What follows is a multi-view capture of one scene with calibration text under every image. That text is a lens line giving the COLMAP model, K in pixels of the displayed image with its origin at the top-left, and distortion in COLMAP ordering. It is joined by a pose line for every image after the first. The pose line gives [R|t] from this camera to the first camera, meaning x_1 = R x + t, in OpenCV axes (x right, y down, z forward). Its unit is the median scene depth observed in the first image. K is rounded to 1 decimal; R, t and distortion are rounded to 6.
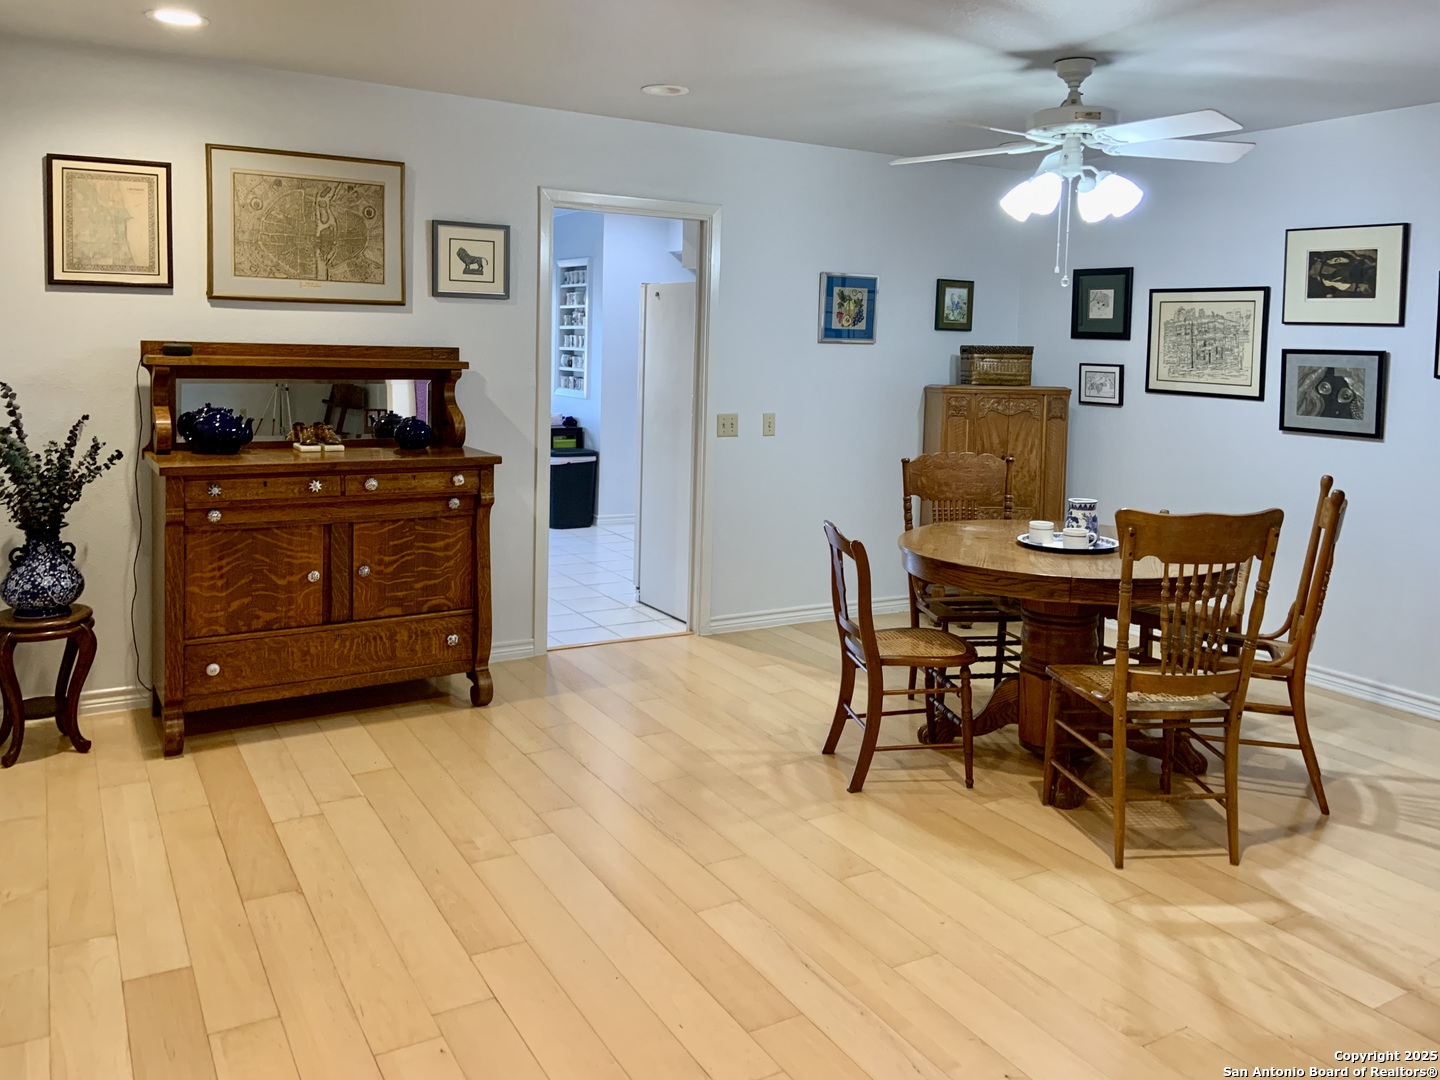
lens RADIAL K [[1118.8, 0, 716.7], [0, 1118.8, 413.8], [0, 0, 1]] dist [0.063084, -0.012423]
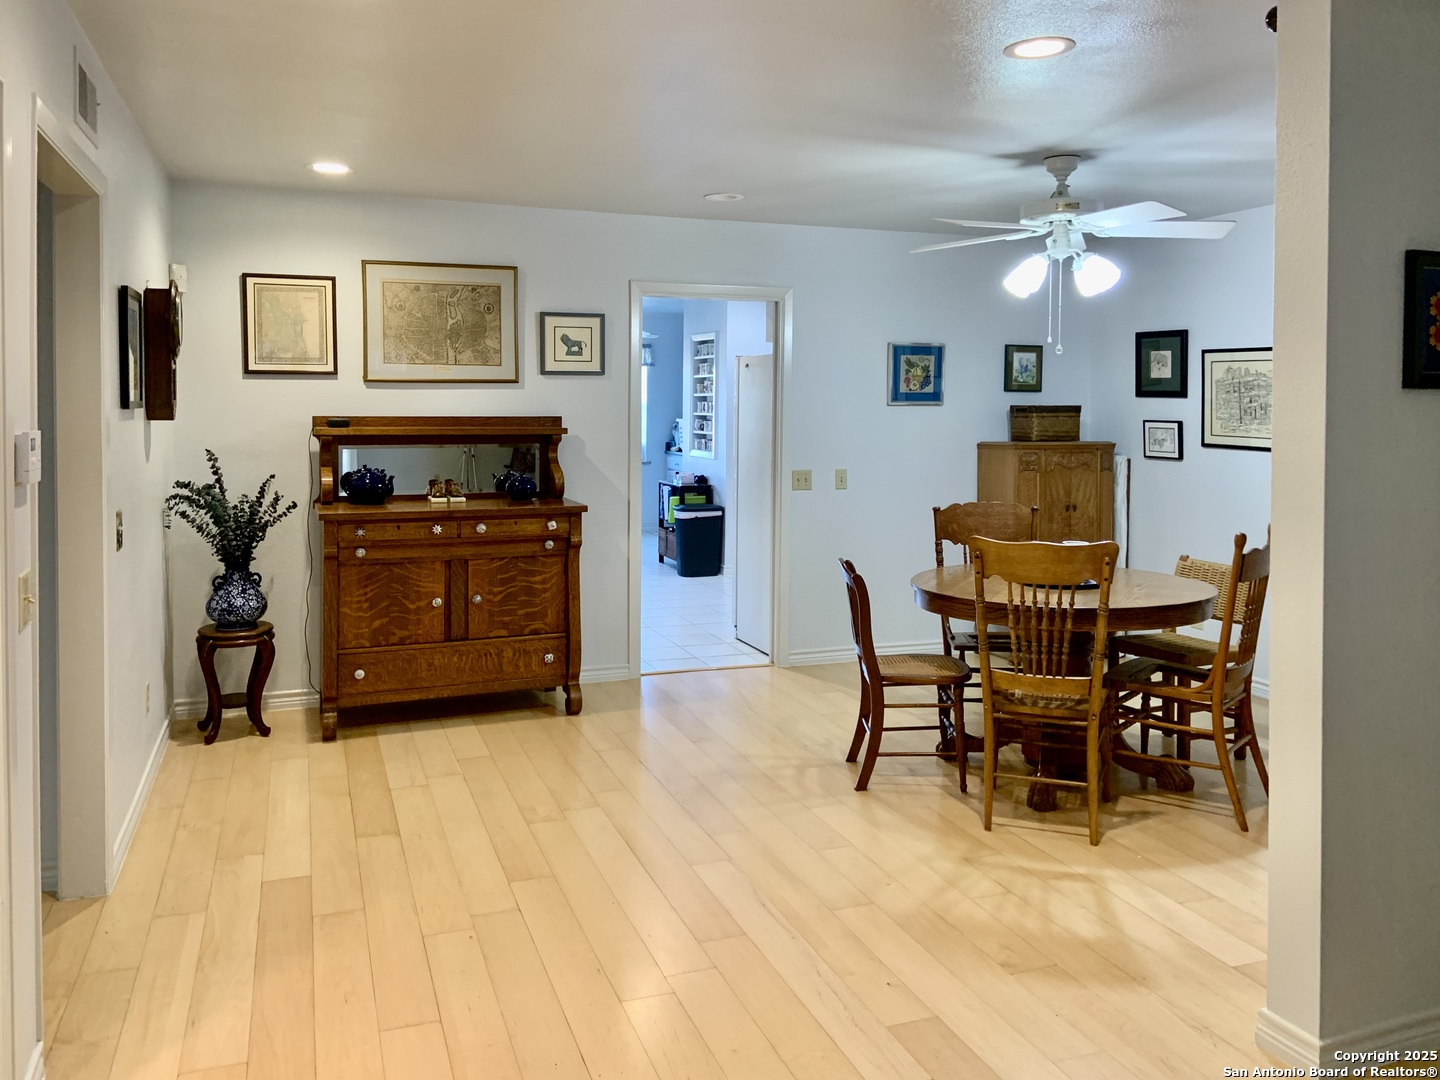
lens RADIAL K [[1114.1, 0, 713.7], [0, 1114.1, 431.8], [0, 0, 1]] dist [0.089447, 0.001310]
pose [[0.984025, -0.014812, -0.177414, 0.157018], [0.007867, 0.999177, -0.039784, 0.007115], [0.177857, 0.037753, 0.983332, -0.161985]]
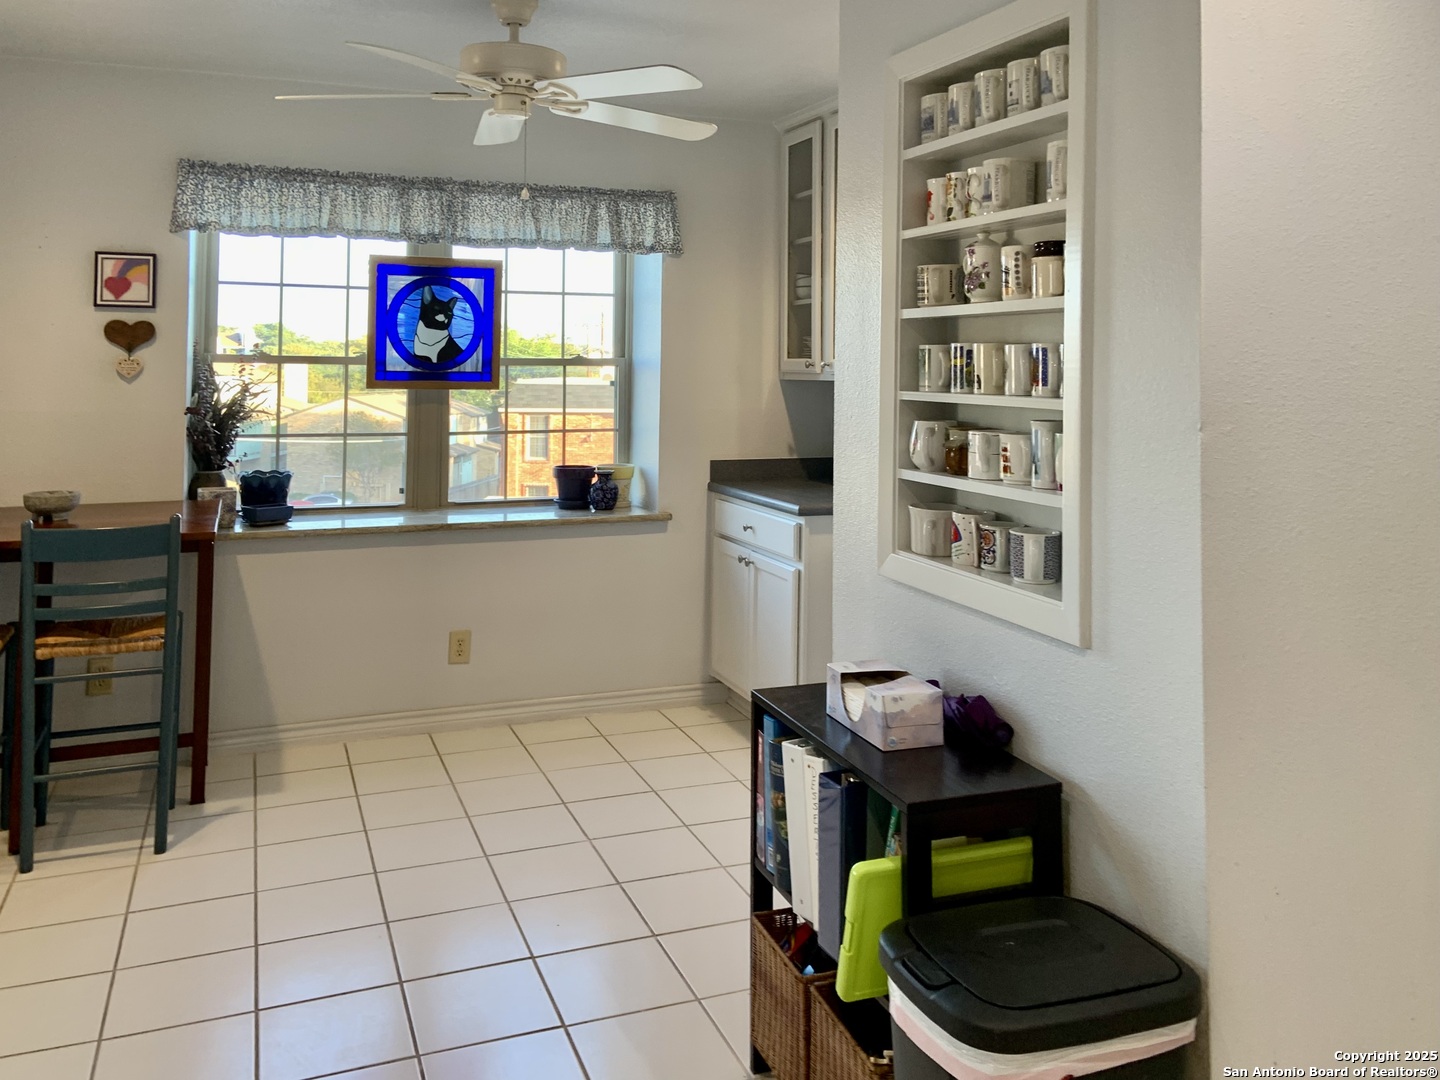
lens RADIAL K [[1183.5, 0, 710.2], [0, 1183.5, 342.0], [0, 0, 1]] dist [0.046238, -0.001874]
pose [[0.986456, -0.014594, -0.163377, -0.295085], [0.001573, 0.996830, -0.079550, -0.104368], [0.164020, 0.078215, 0.983351, 1.546161]]
